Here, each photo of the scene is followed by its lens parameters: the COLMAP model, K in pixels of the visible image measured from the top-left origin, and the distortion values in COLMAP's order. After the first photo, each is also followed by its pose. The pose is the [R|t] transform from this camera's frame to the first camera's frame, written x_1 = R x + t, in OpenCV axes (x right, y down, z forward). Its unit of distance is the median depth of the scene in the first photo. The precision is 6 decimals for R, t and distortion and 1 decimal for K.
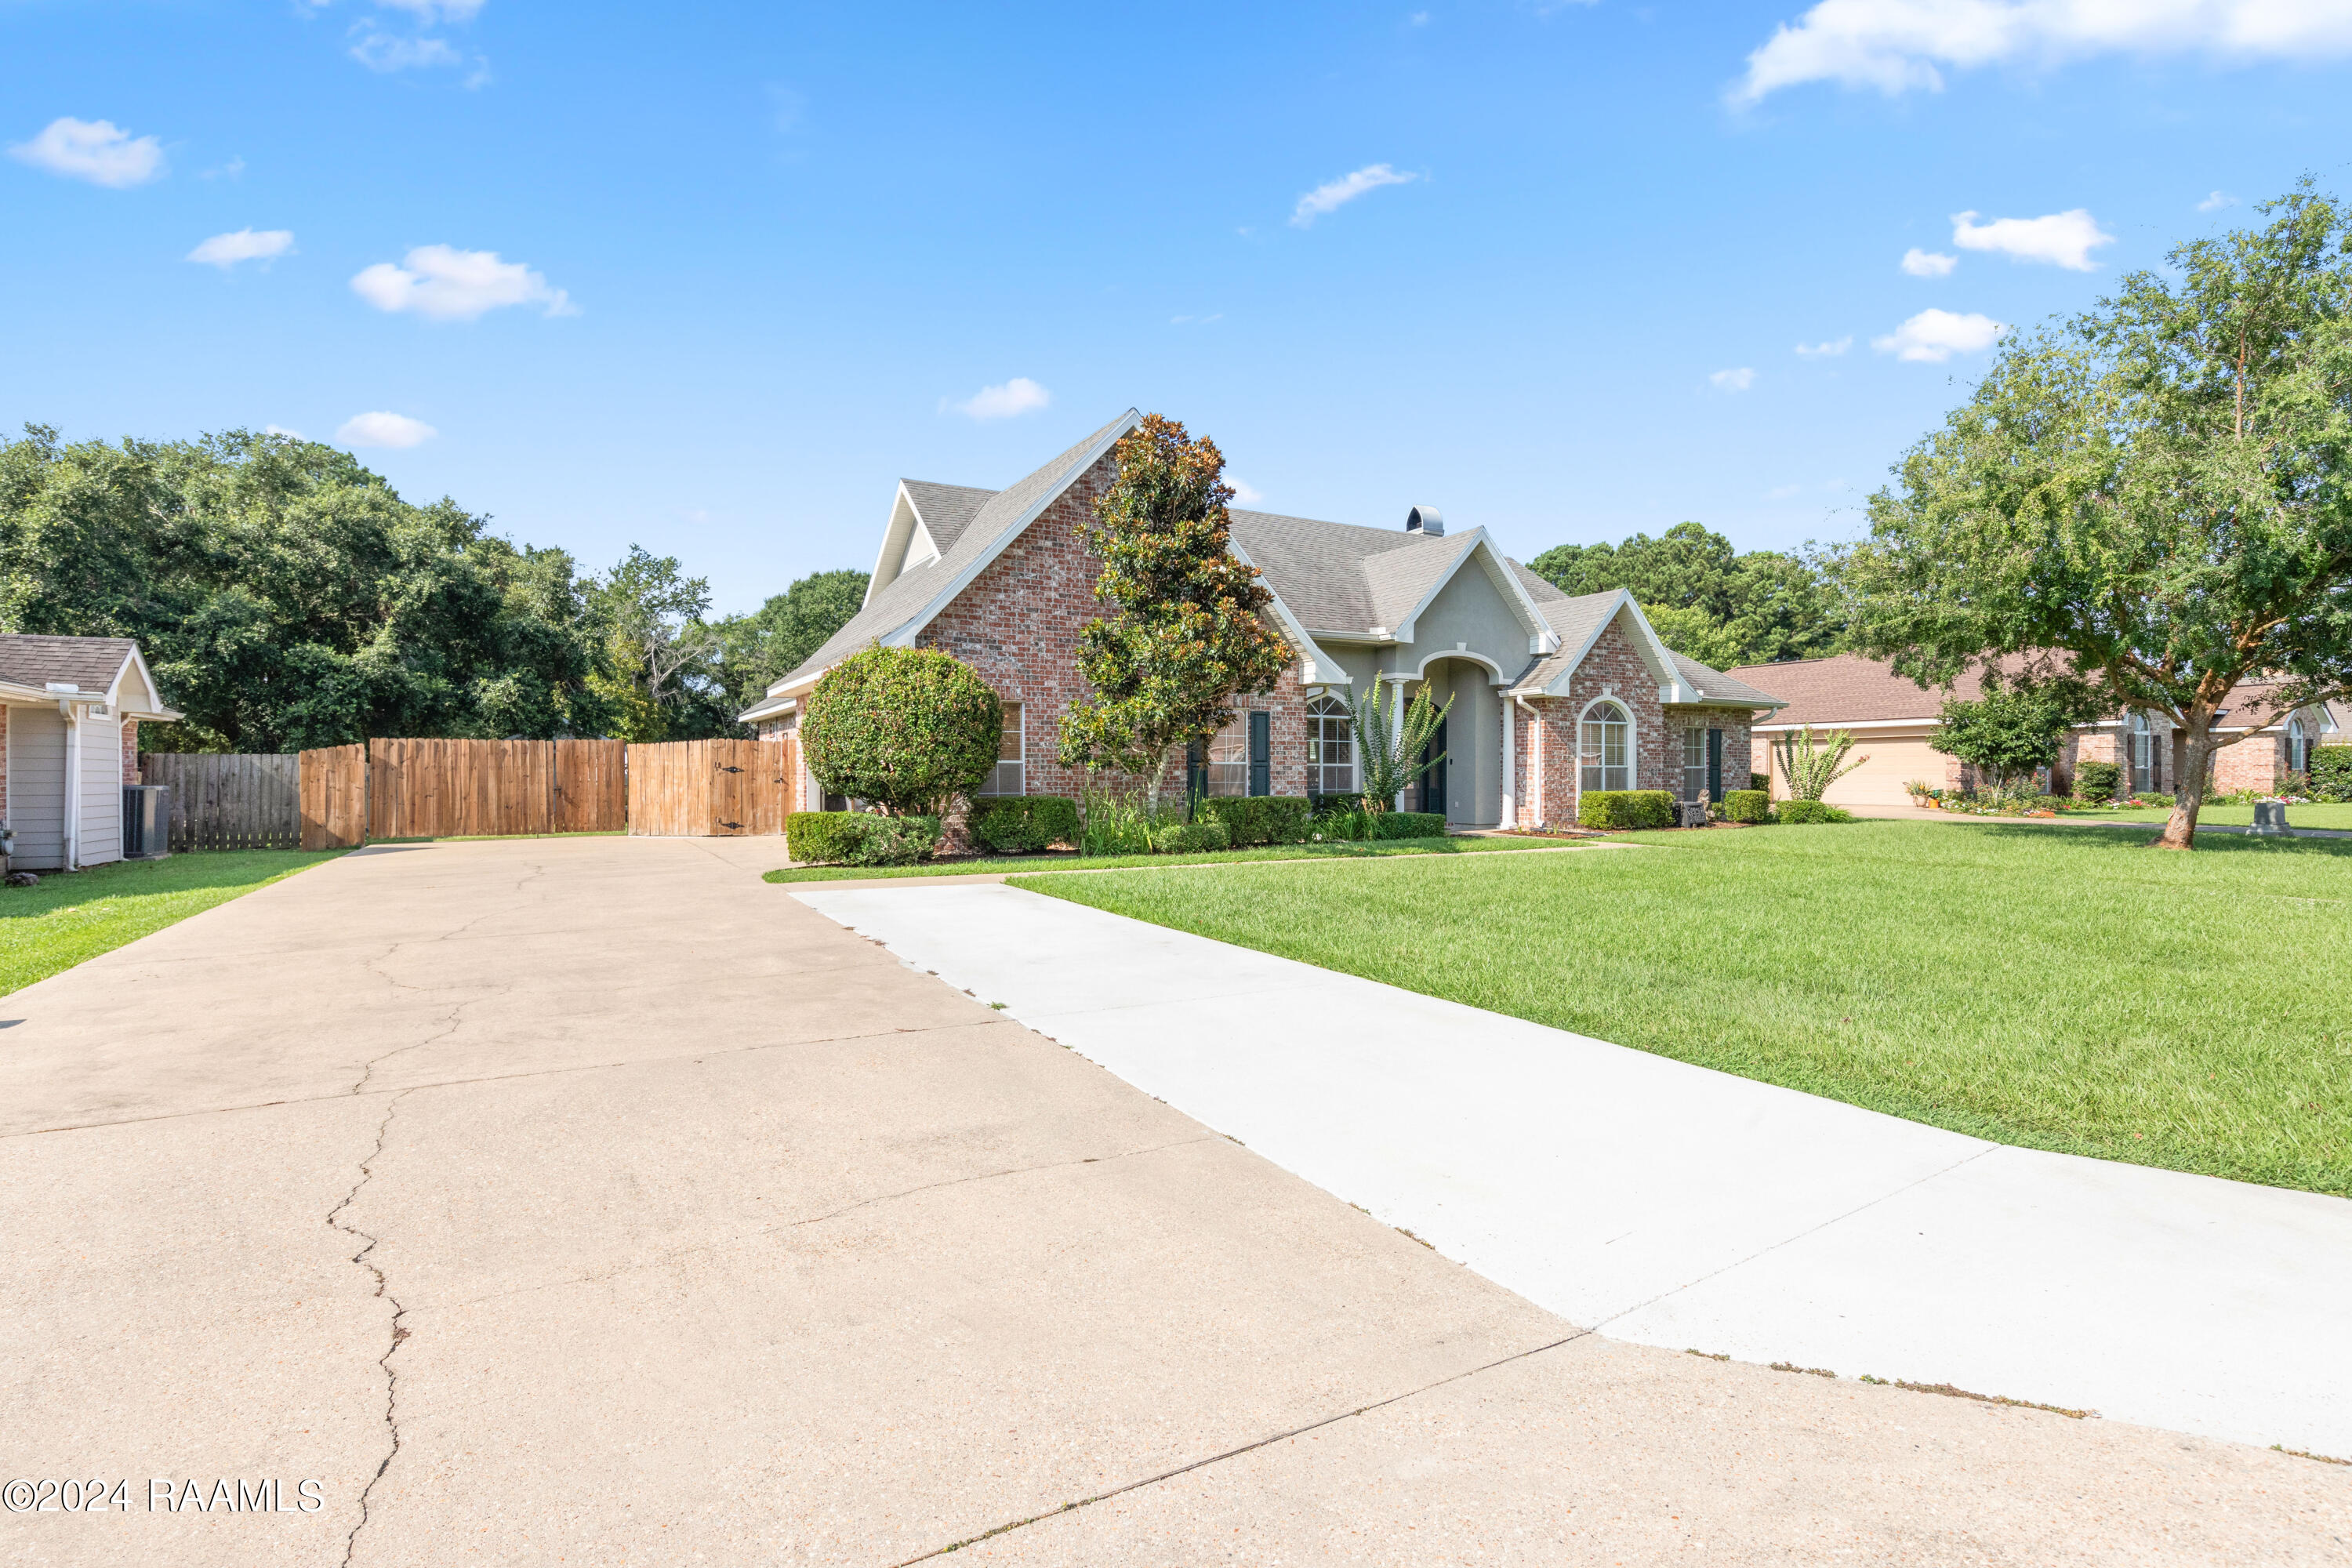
lens RADIAL K [[1127.0, 0, 1182.8], [0, 1127.0, 780.6], [0, 0, 1]] dist [0.003352, -0.001273]
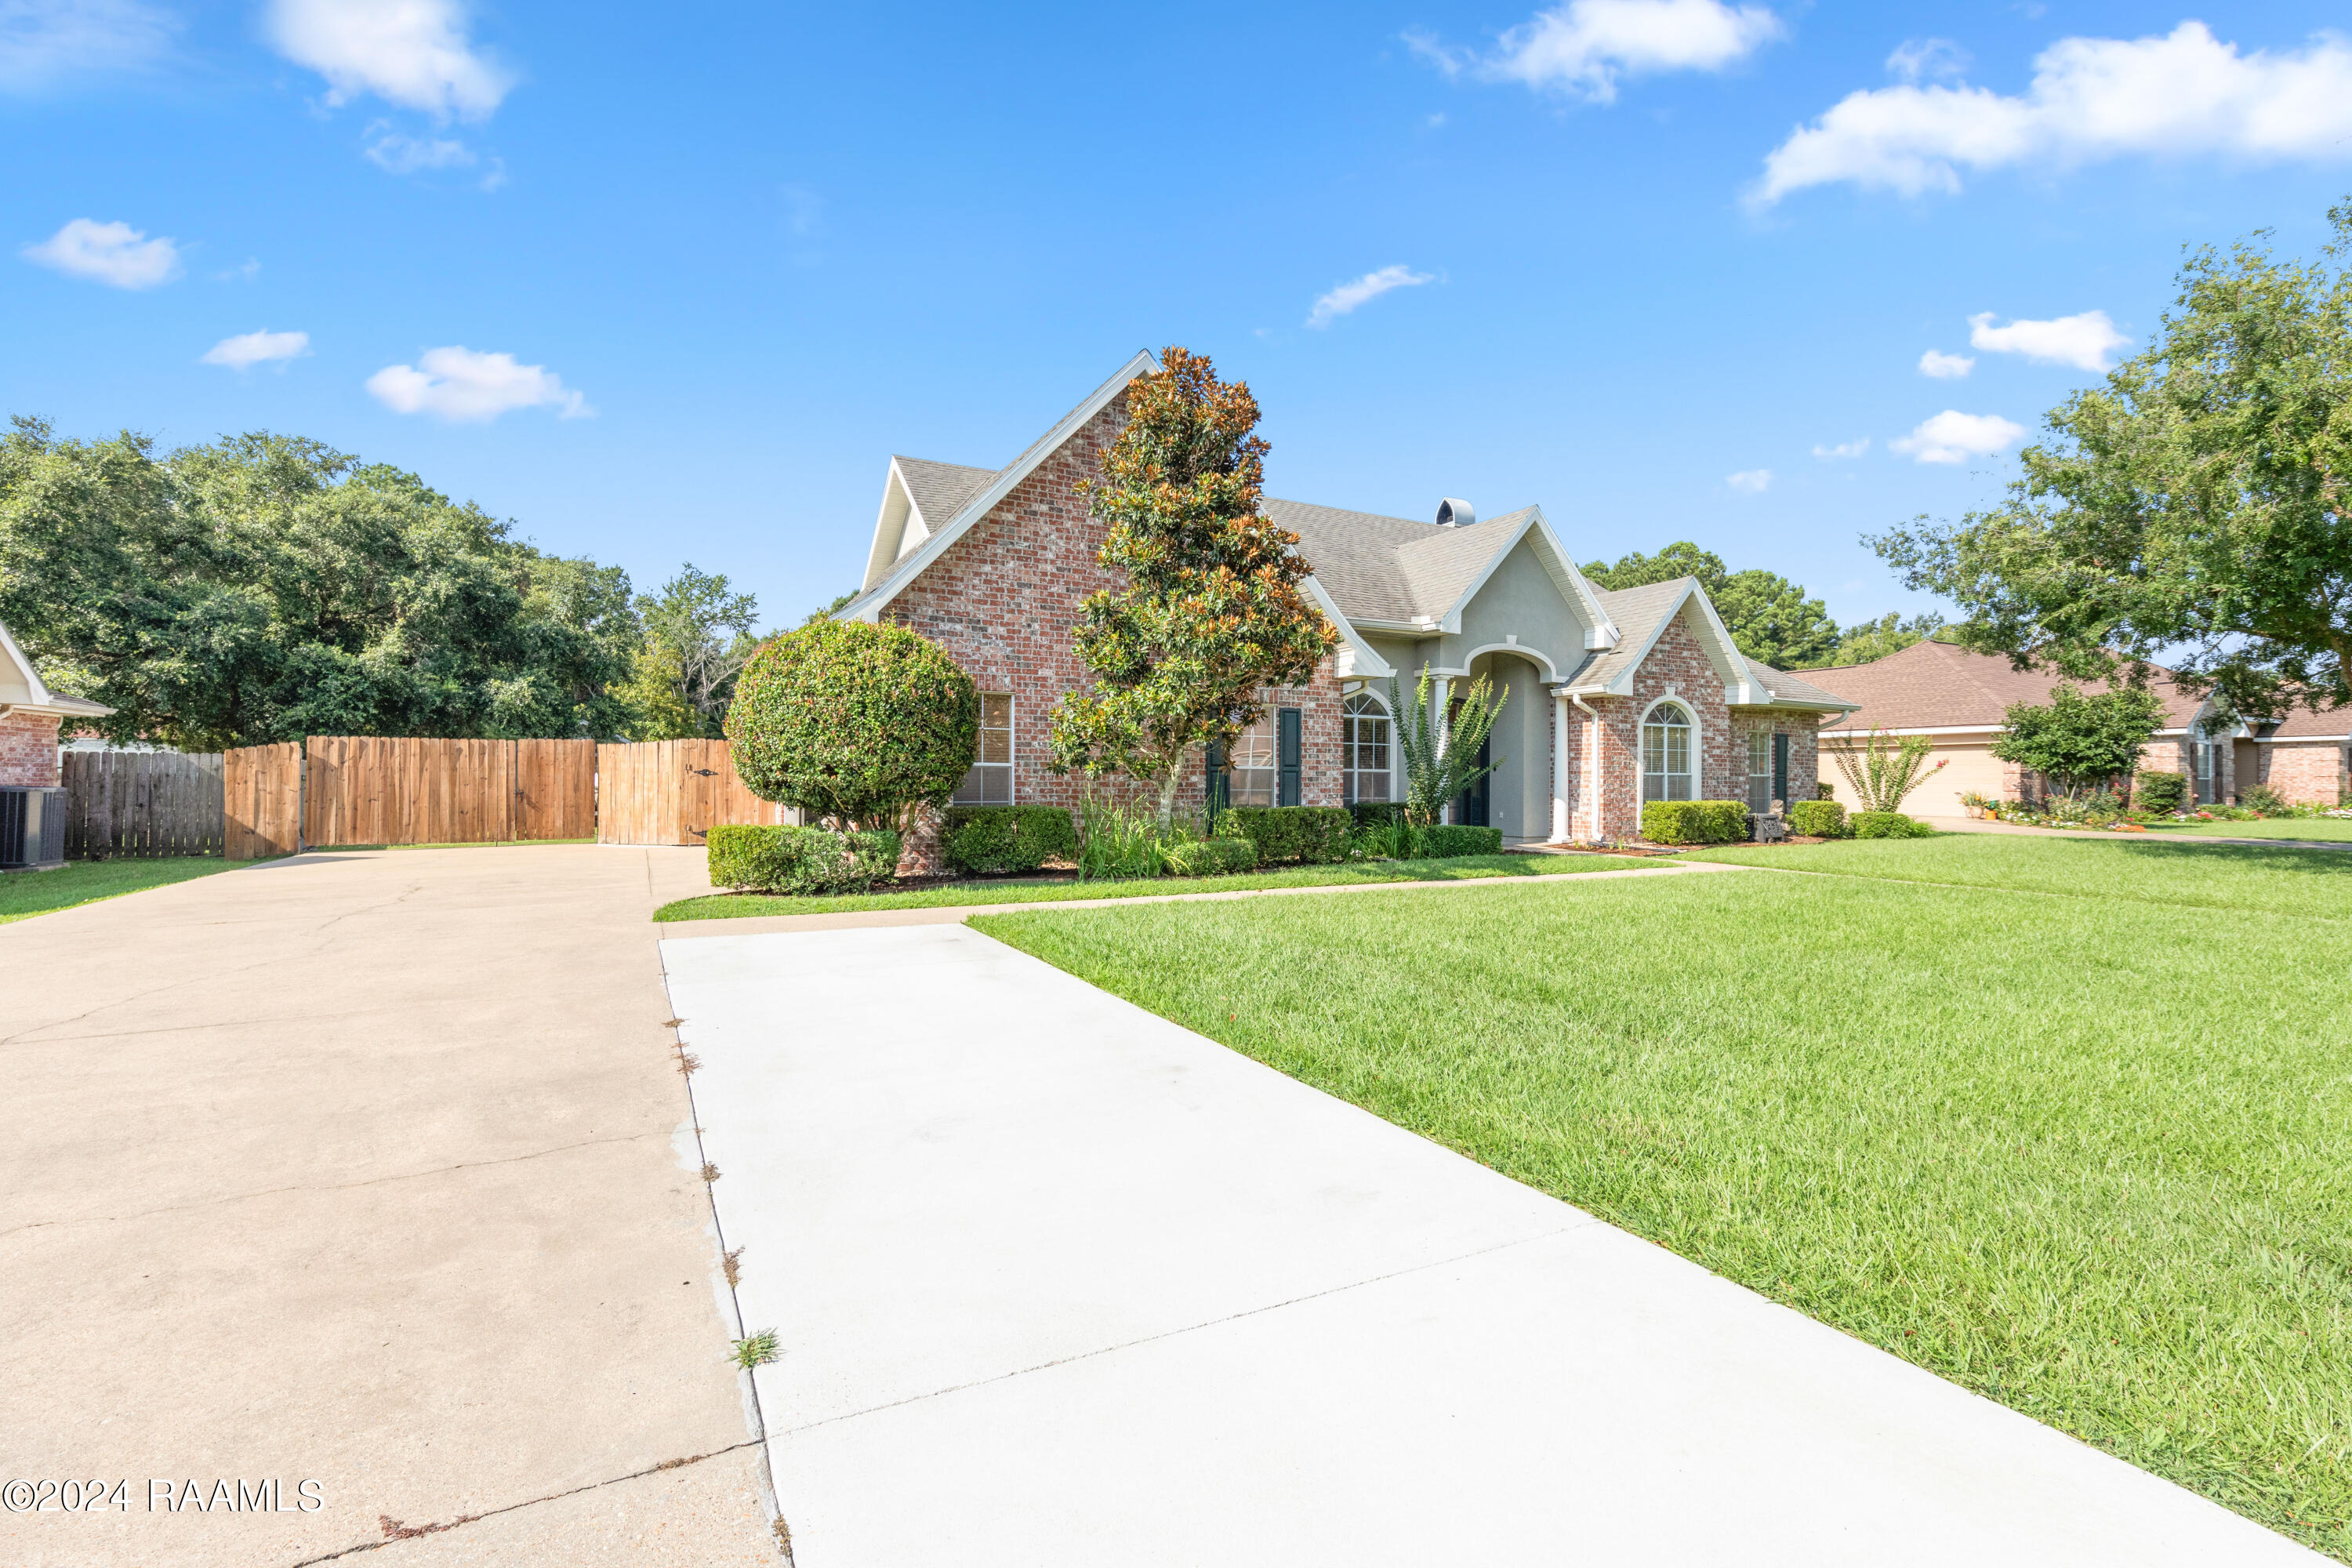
lens RADIAL K [[1022.9, 0, 1172.0], [0, 1022.9, 776.8], [0, 0, 1]] dist [0.005944, -0.000265]
pose [[0.999668, 0.005150, -0.025238, -0.001827], [-0.005362, 0.999951, -0.008357, -0.001298], [0.025194, 0.008490, 0.999647, 0.174735]]
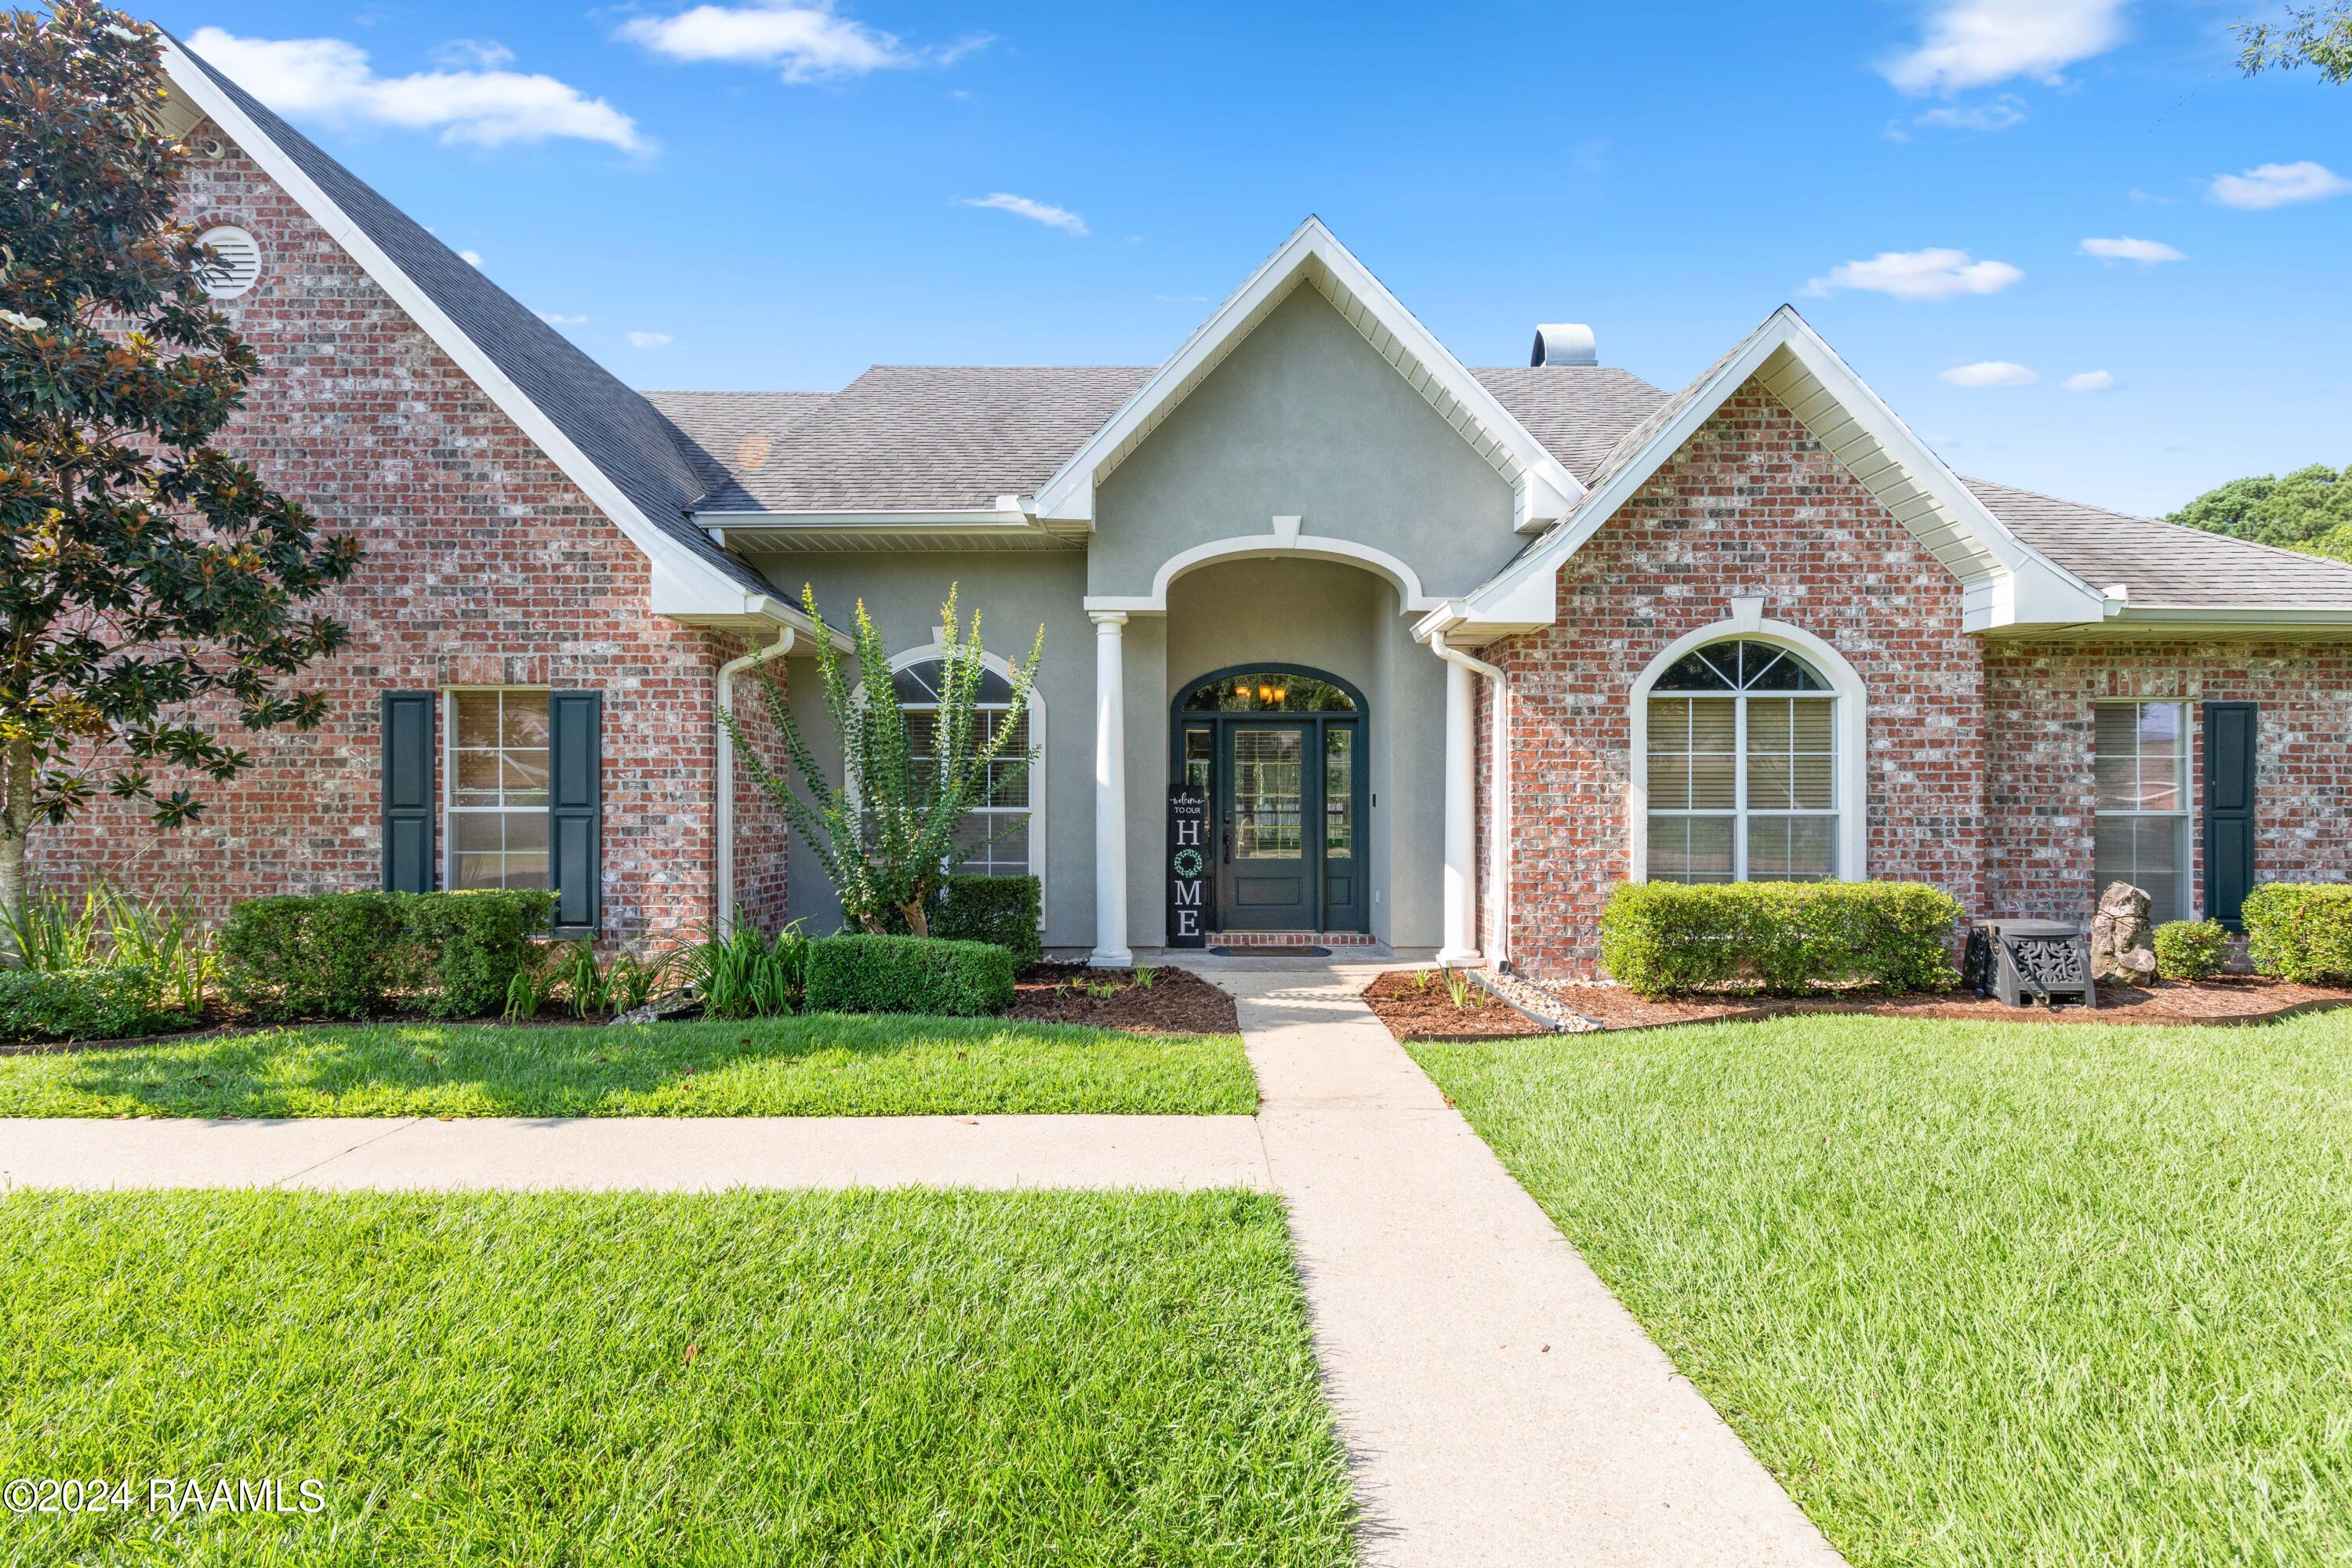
lens RADIAL K [[1022.9, 0, 1186.3], [0, 1022.9, 804.3], [0, 0, 1]] dist [0.005944, -0.000265]
pose [[0.872303, -0.001525, -0.488964, 0.390584], [-0.003018, 0.999959, -0.008504, -0.012186], [0.488957, 0.008894, 0.872263, 0.636930]]
